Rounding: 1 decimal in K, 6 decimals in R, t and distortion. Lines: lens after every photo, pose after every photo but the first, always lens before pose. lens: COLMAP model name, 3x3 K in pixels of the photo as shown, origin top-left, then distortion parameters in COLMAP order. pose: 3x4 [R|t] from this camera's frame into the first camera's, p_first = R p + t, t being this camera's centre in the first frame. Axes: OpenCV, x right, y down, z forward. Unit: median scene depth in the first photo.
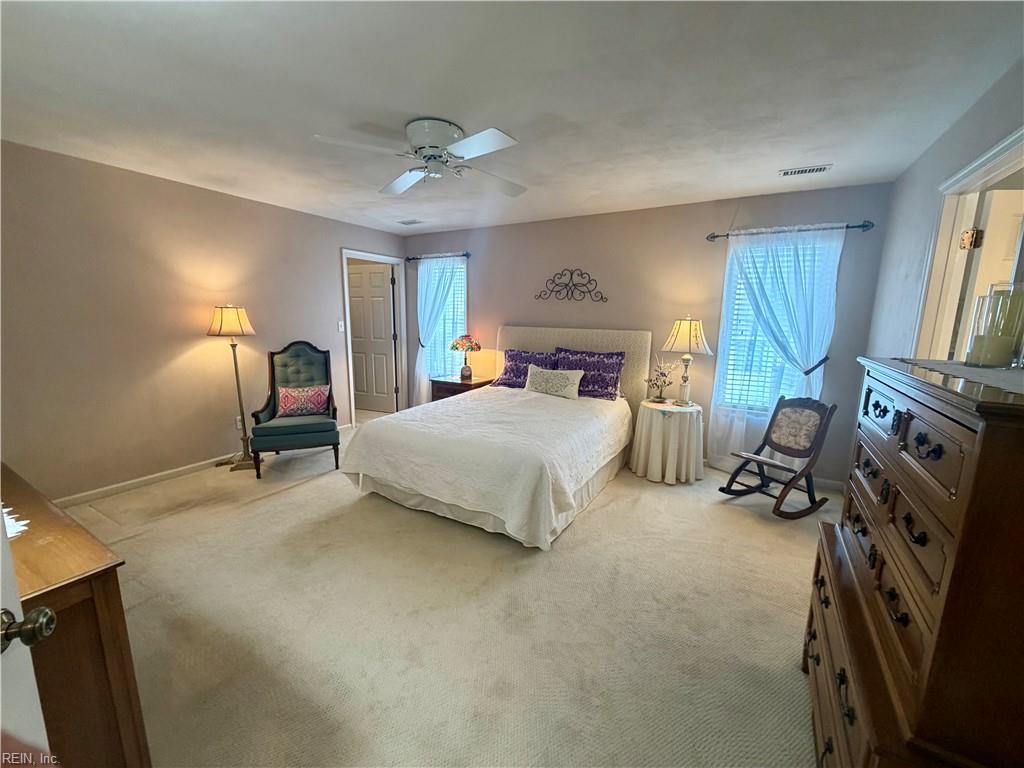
lens RADIAL K [[407.3, 0, 514.0], [0, 407.3, 384.6], [0, 0, 1]] dist [-0.003146, 0.000479]
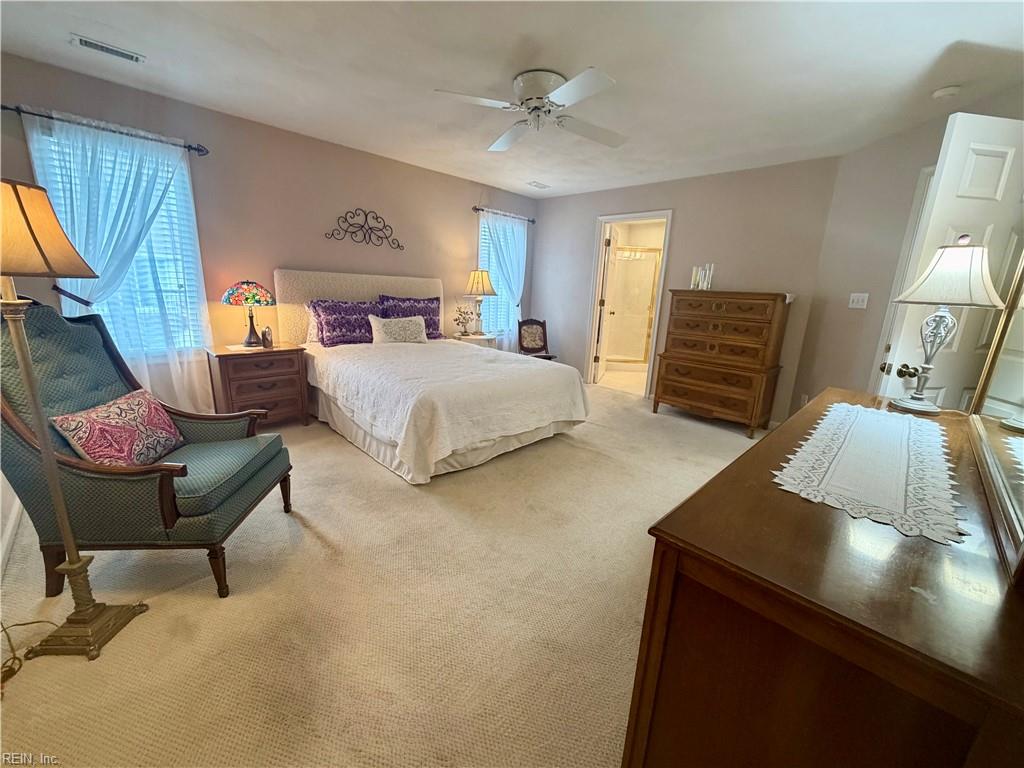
lens RADIAL K [[407.3, 0, 514.7], [0, 407.3, 385.5], [0, 0, 1]] dist [-0.003146, 0.000479]
pose [[0.248940, -0.232447, 0.940211, -0.822207], [0.120084, 0.970689, 0.208188, -0.050266], [-0.961046, 0.061078, 0.269556, 0.489121]]
